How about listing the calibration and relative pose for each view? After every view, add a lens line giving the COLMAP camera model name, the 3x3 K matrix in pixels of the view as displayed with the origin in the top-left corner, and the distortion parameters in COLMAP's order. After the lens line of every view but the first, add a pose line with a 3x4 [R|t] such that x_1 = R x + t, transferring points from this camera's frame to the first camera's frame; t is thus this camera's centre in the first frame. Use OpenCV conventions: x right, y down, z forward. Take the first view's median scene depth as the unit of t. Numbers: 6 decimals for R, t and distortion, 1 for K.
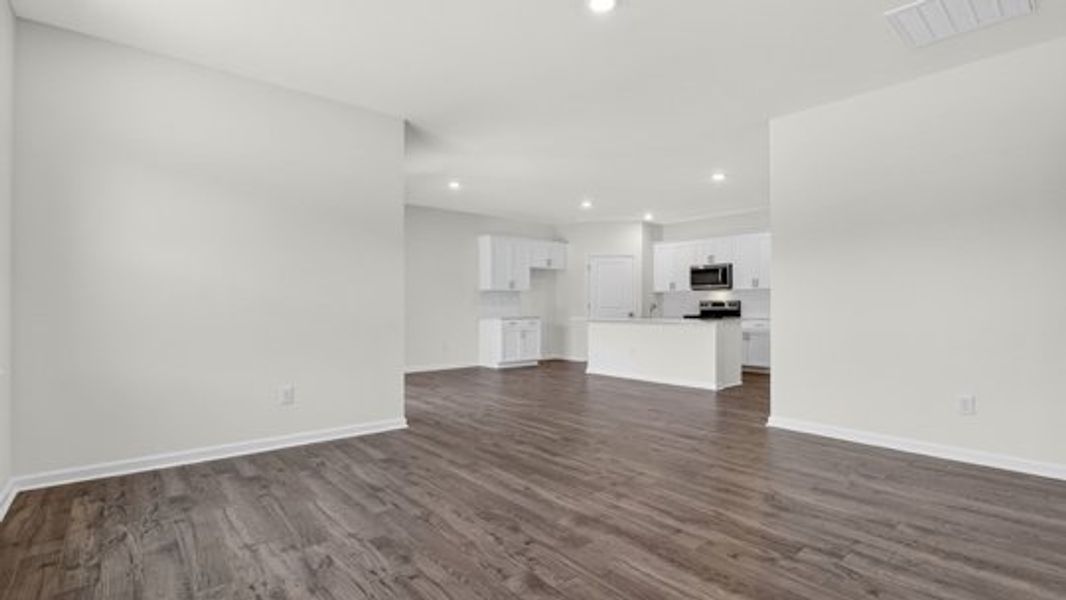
lens RADIAL K [[496.8, 0, 531.4], [0, 496.8, 303.2], [0, 0, 1]] dist [0.003202, 0.000677]
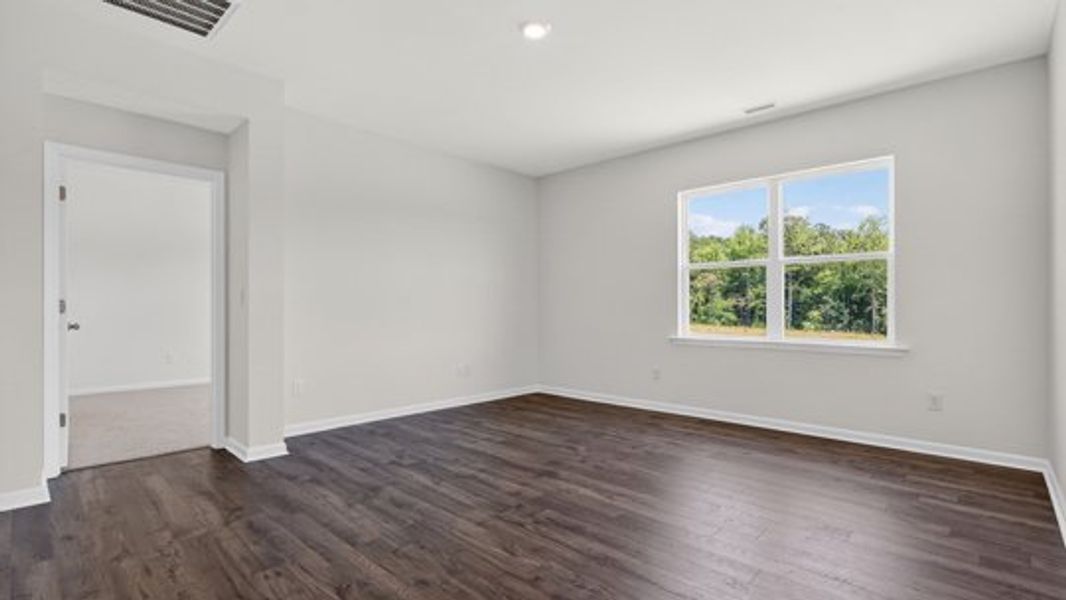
lens RADIAL K [[496.8, 0, 536.2], [0, 496.8, 303.8], [0, 0, 1]] dist [0.003202, 0.000677]
pose [[-0.993714, -0.005136, -0.111832, 0.270152], [-0.003307, 0.999858, -0.016535, 0.015908], [0.111901, -0.016061, -0.993590, 2.155682]]
